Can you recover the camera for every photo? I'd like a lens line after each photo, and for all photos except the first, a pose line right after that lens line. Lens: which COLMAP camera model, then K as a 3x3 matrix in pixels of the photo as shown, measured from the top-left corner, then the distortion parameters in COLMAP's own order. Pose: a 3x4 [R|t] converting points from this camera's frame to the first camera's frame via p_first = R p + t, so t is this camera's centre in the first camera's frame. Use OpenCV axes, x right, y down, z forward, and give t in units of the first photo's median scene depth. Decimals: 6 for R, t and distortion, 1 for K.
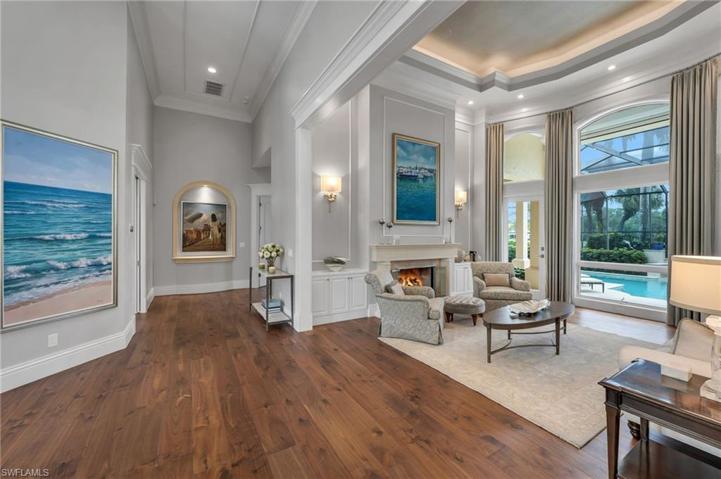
lens RADIAL K [[287.4, 0, 359.9], [0, 287.4, 236.0], [0, 0, 1]] dist [-0.001478, -0.000370]
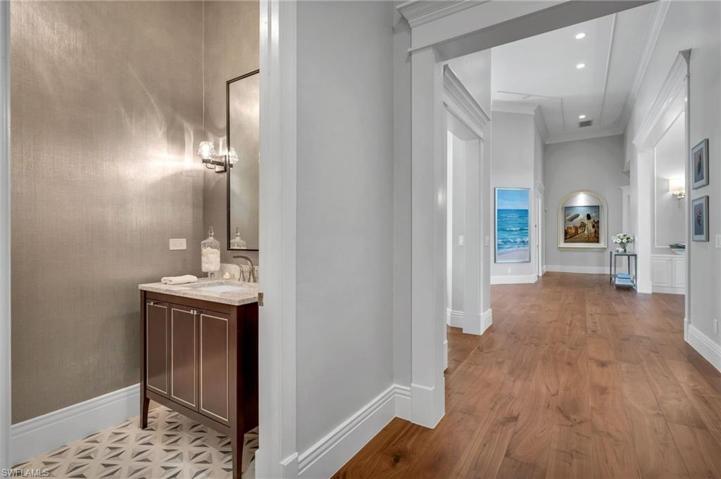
lens RADIAL K [[348.2, 0, 360.6], [0, 348.2, 237.5], [0, 0, 1]] dist [0.002445, 0.000159]
pose [[0.450346, -0.003642, -0.892847, 0.498634], [0.000079, 0.999992, -0.004039, 0.041909], [0.892854, 0.001748, 0.450342, -0.720029]]
